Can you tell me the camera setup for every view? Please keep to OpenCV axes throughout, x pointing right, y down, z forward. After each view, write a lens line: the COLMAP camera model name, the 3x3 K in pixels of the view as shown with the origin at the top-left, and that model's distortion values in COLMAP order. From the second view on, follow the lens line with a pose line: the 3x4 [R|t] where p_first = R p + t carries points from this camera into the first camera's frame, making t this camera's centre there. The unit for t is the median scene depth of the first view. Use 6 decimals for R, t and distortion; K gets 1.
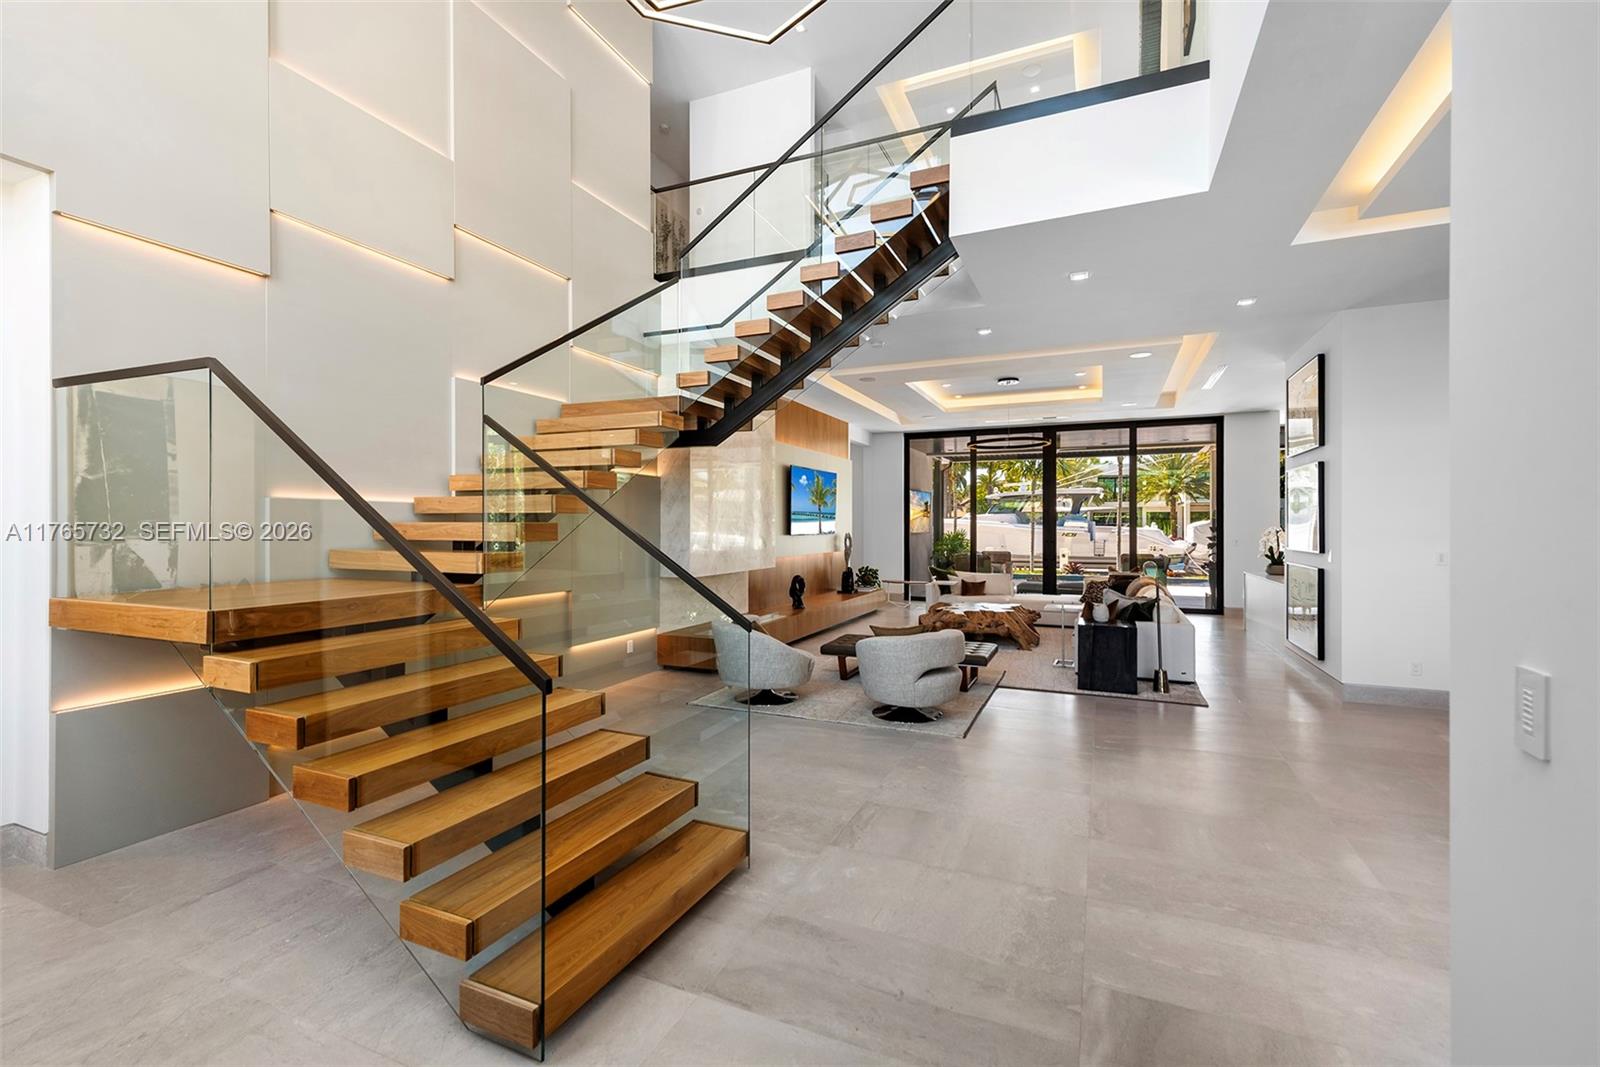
lens RADIAL K [[685.8, 0, 807.7], [0, 685.8, 525.4], [0, 0, 1]] dist [0.019234, -0.000658]
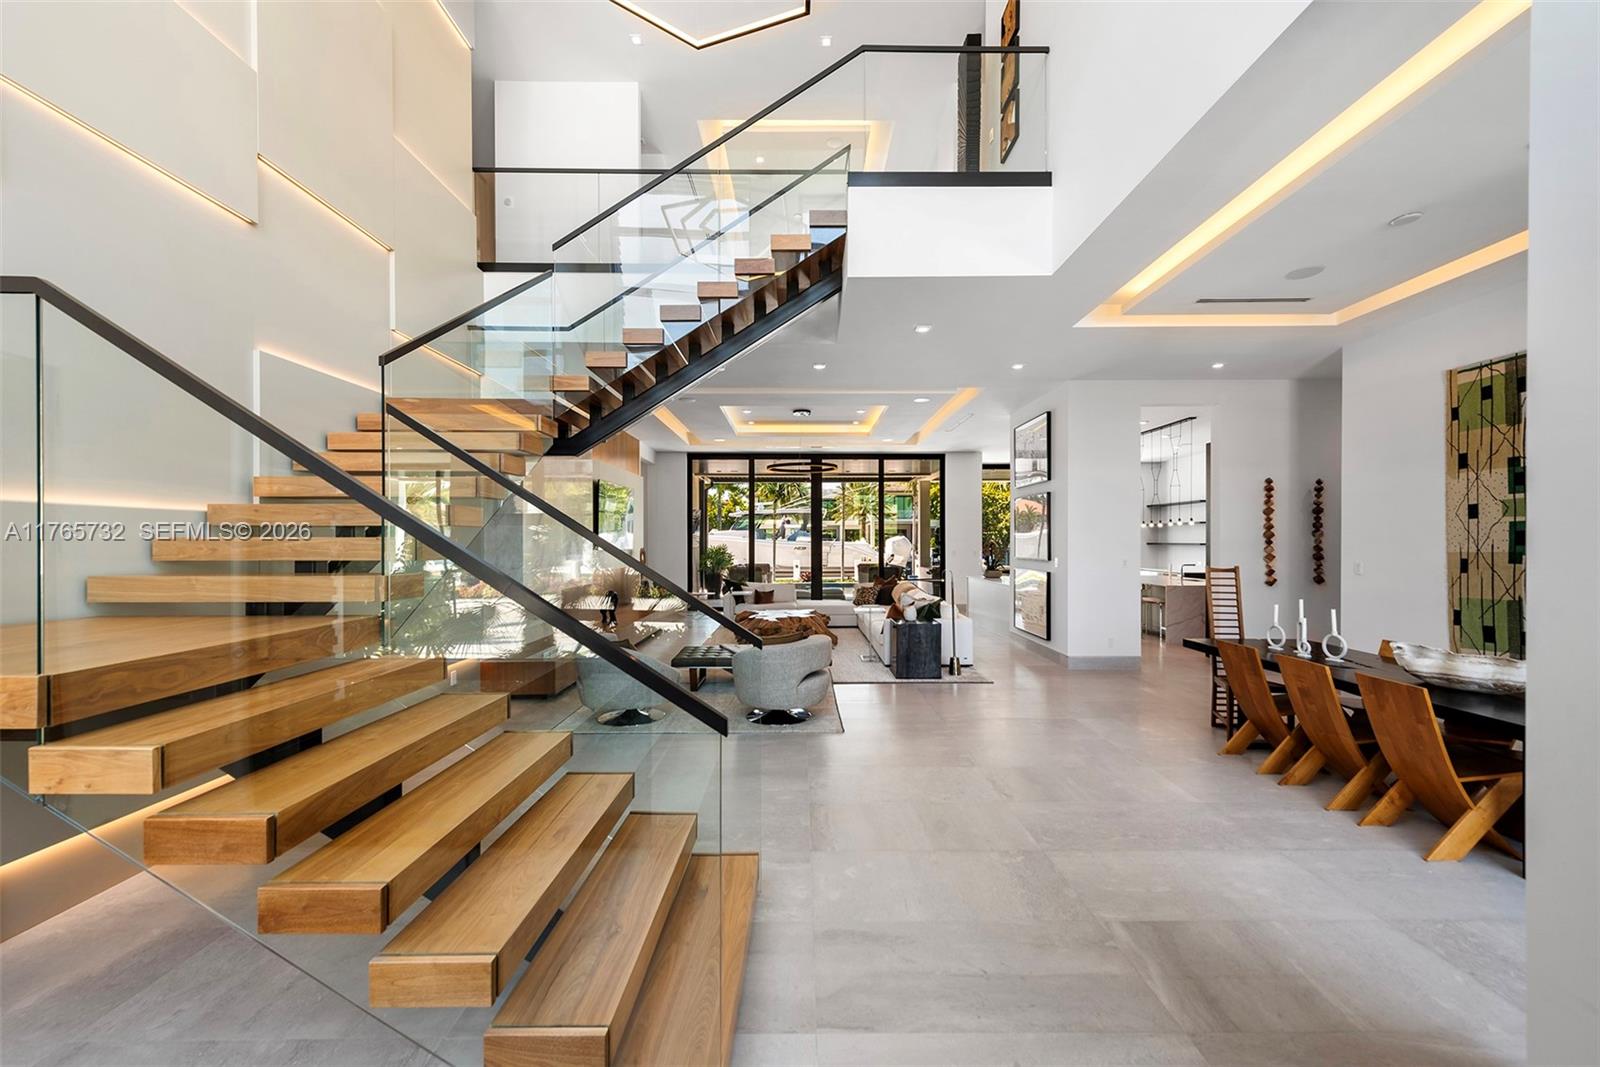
lens RADIAL K [[630.8, 0, 805.4], [0, 630.8, 542.2], [0, 0, 1]] dist [0.014107, -0.000309]
pose [[0.915554, -0.003630, 0.402178, -0.185723], [0.002614, 0.999992, 0.003076, 0.000375], [-0.402186, -0.001765, 0.915556, 0.073888]]
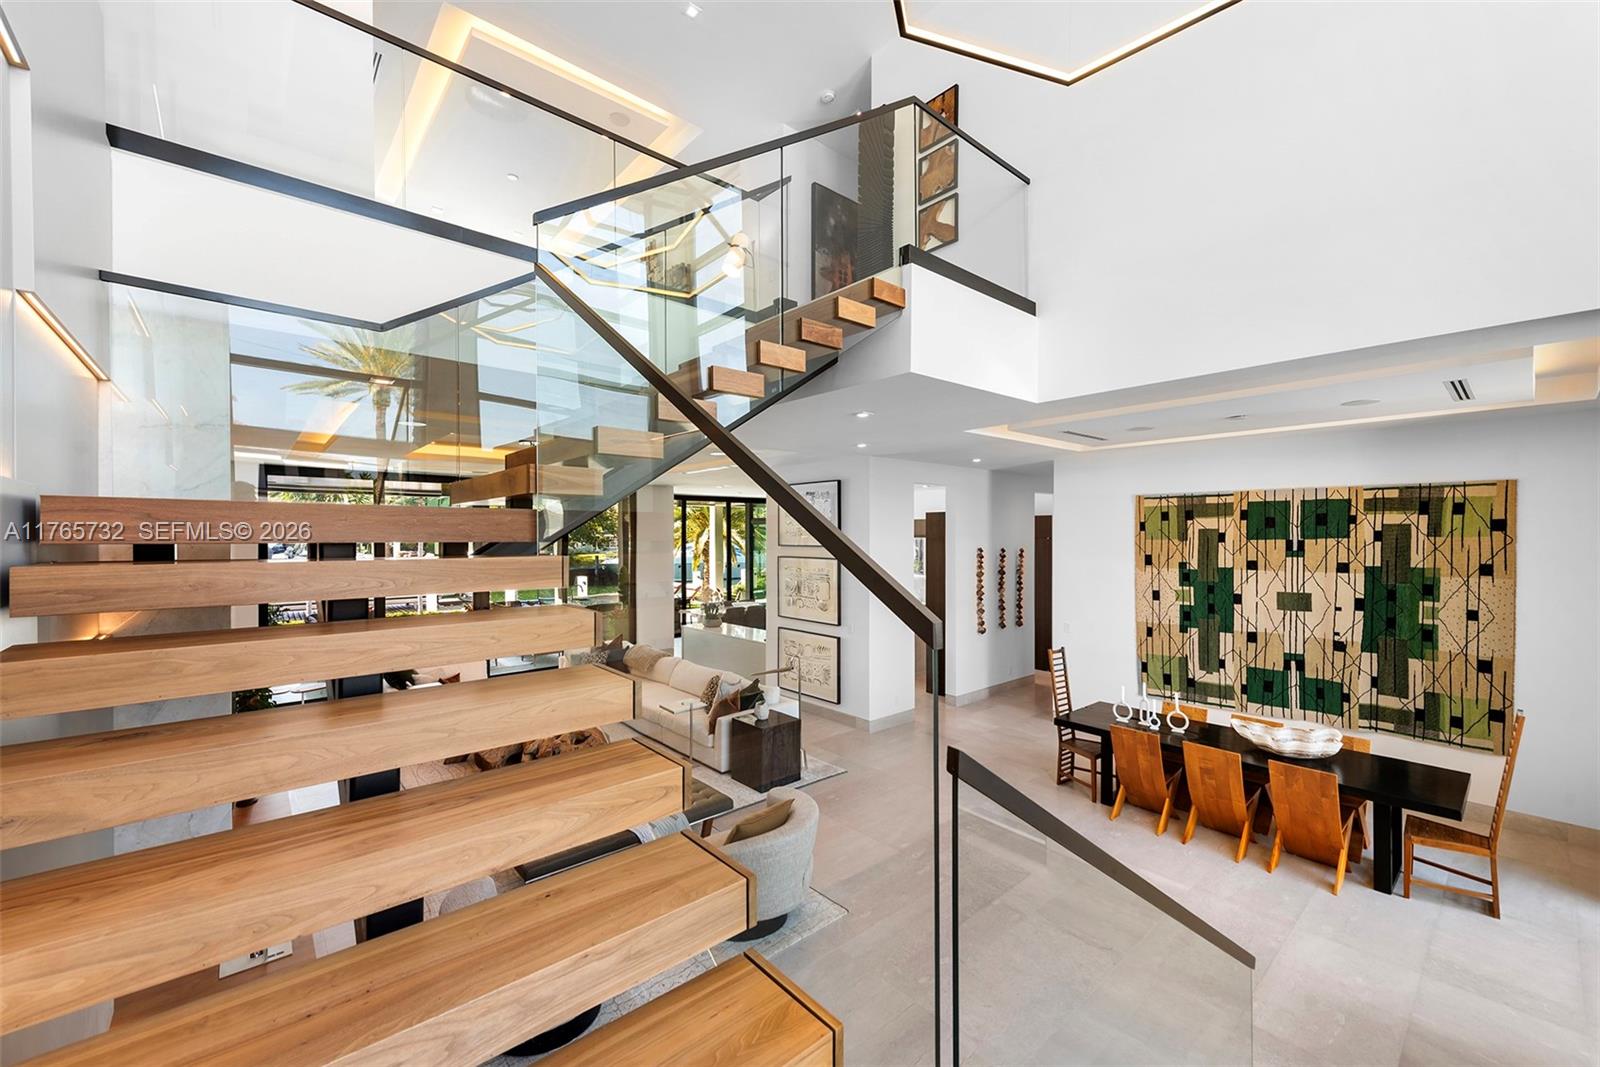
lens RADIAL K [[630.8, 0, 799.8], [0, 630.8, 539.2], [0, 0, 1]] dist [0.014107, -0.000309]
pose [[0.435804, -0.007913, 0.900007, -0.427345], [0.003170, 0.999969, 0.007257, -0.145074], [-0.900036, -0.000309, 0.435815, 0.546247]]
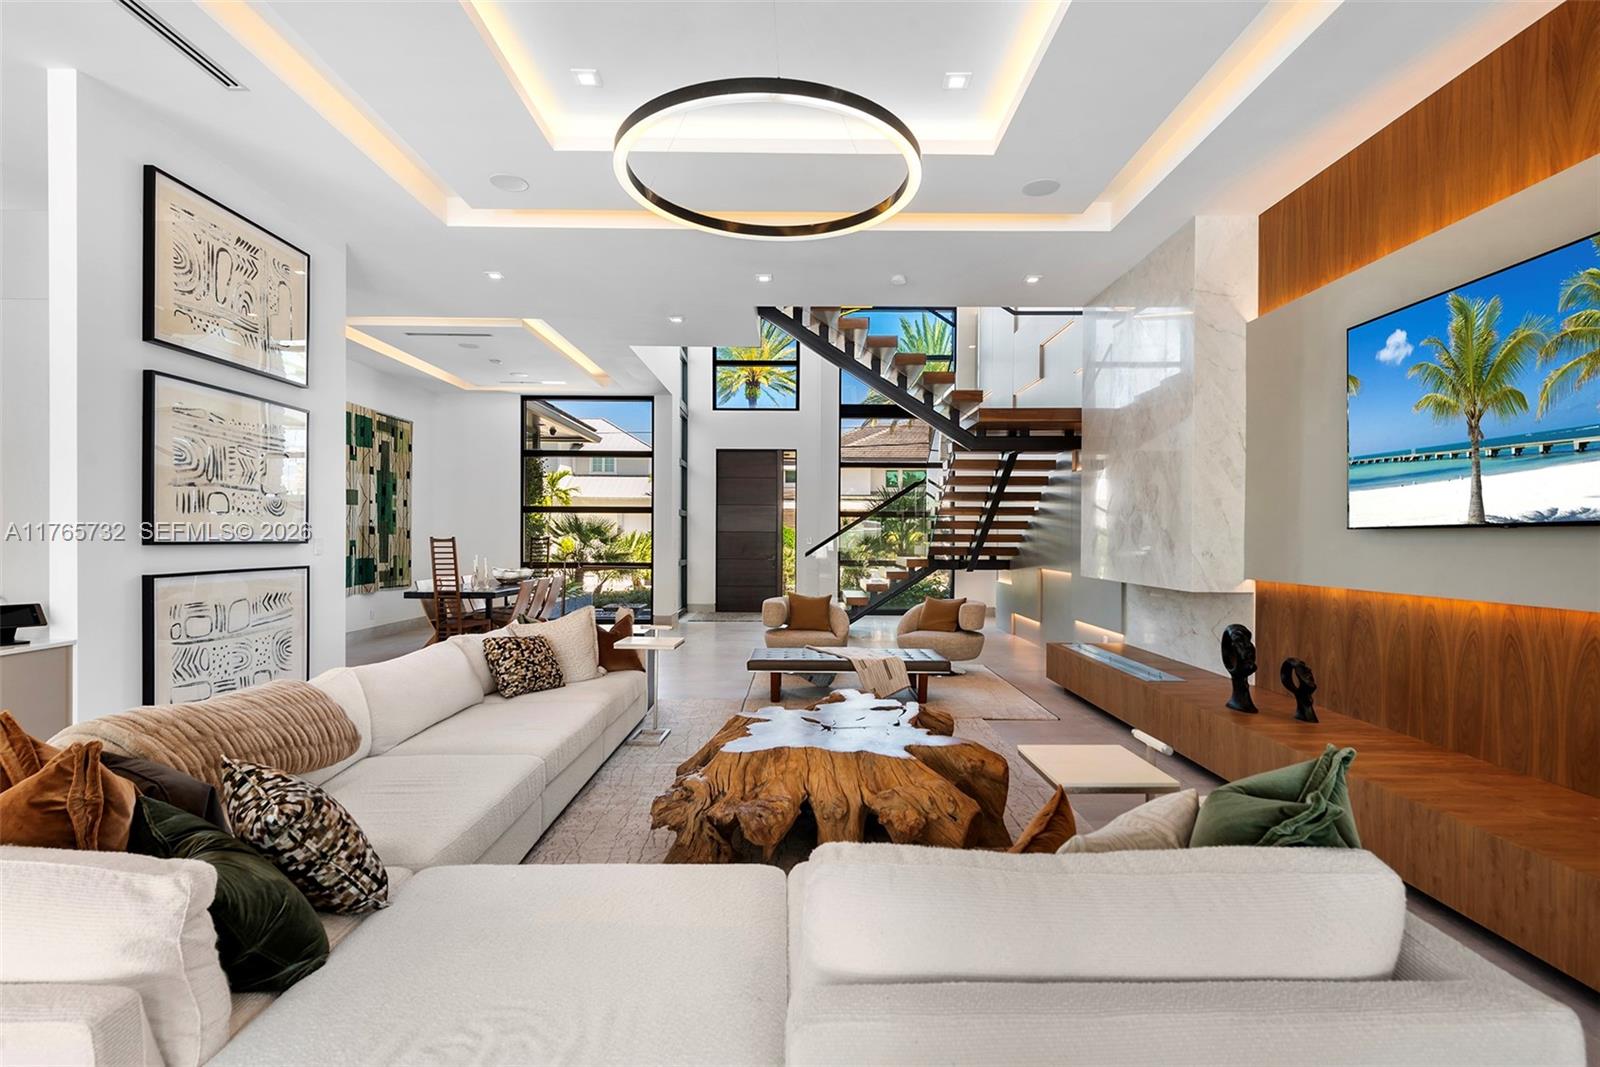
lens RADIAL K [[813.8, 0, 791.9], [0, 813.8, 539.0], [0, 0, 1]] dist [0.019715, -0.001674]
pose [[-0.922453, -0.005356, -0.386072, 0.626249], [-0.005979, 0.999982, 0.000415, 0.033529], [0.386062, 0.002691, -0.922469, 2.010127]]
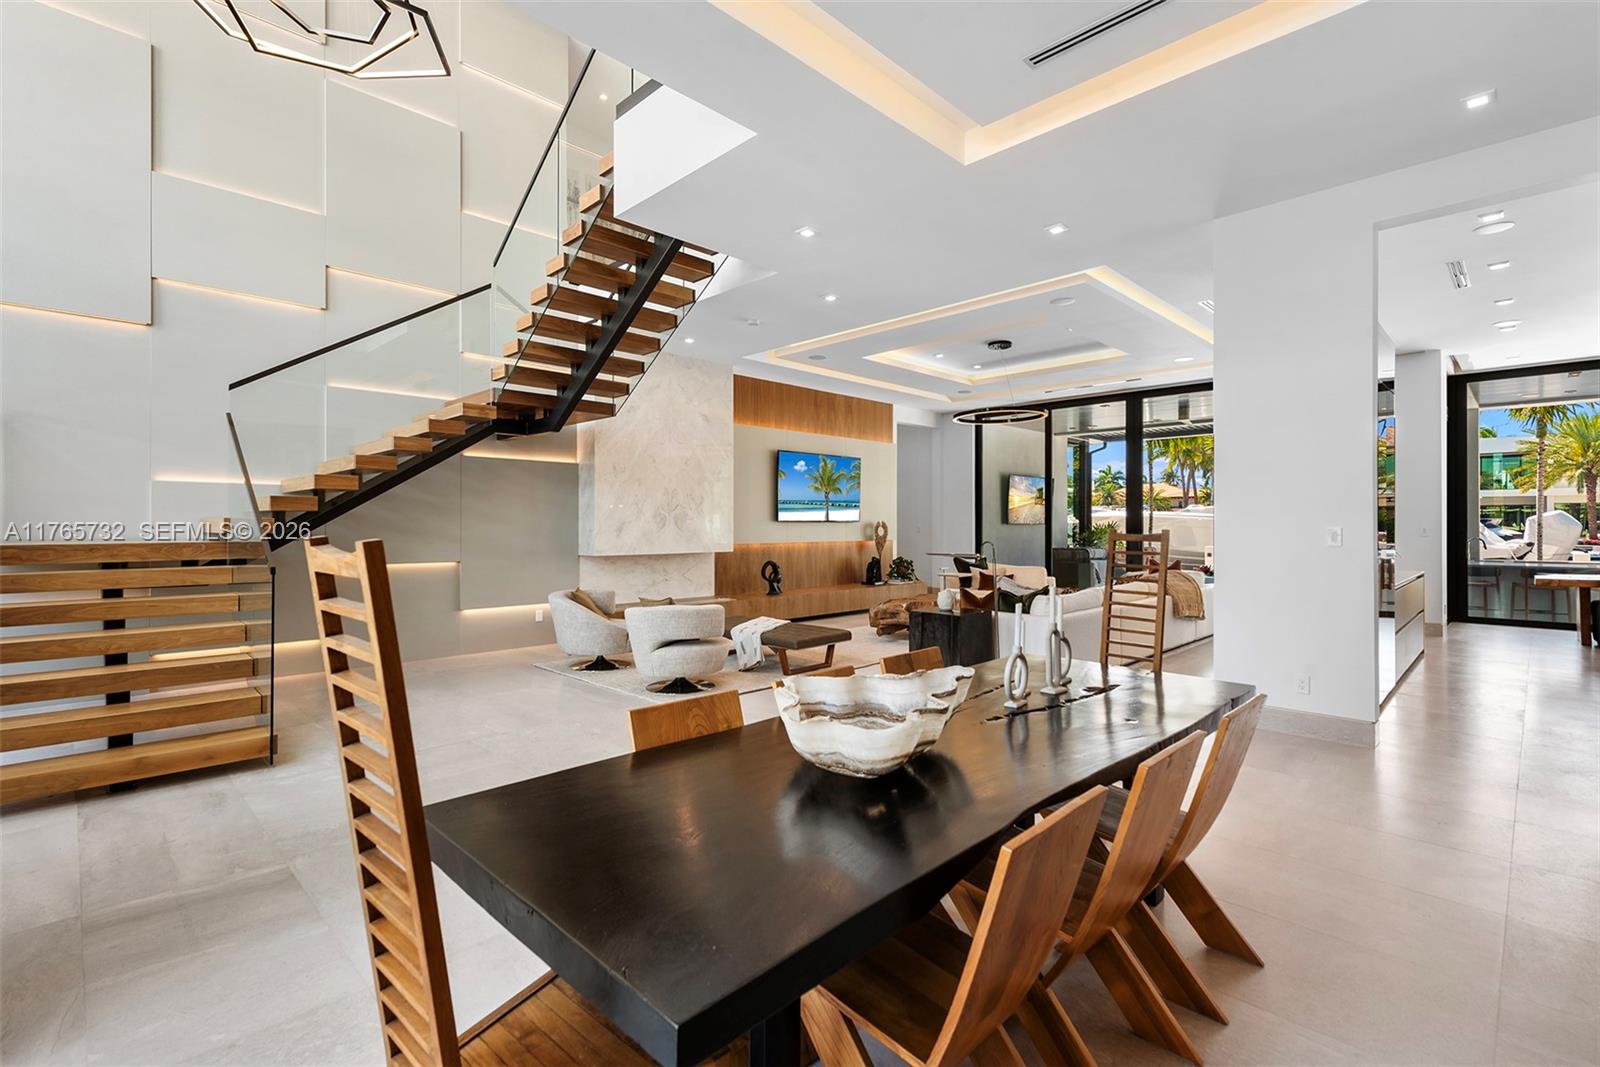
lens RADIAL K [[728.9, 0, 801.2], [0, 728.9, 528.1], [0, 0, 1]] dist [0.012317, -0.000943]
pose [[0.928349, 0.001868, -0.371705, 0.621165], [-0.000146, 0.999989, 0.004661, 0.030824], [0.371710, -0.004272, 0.928339, 0.059583]]
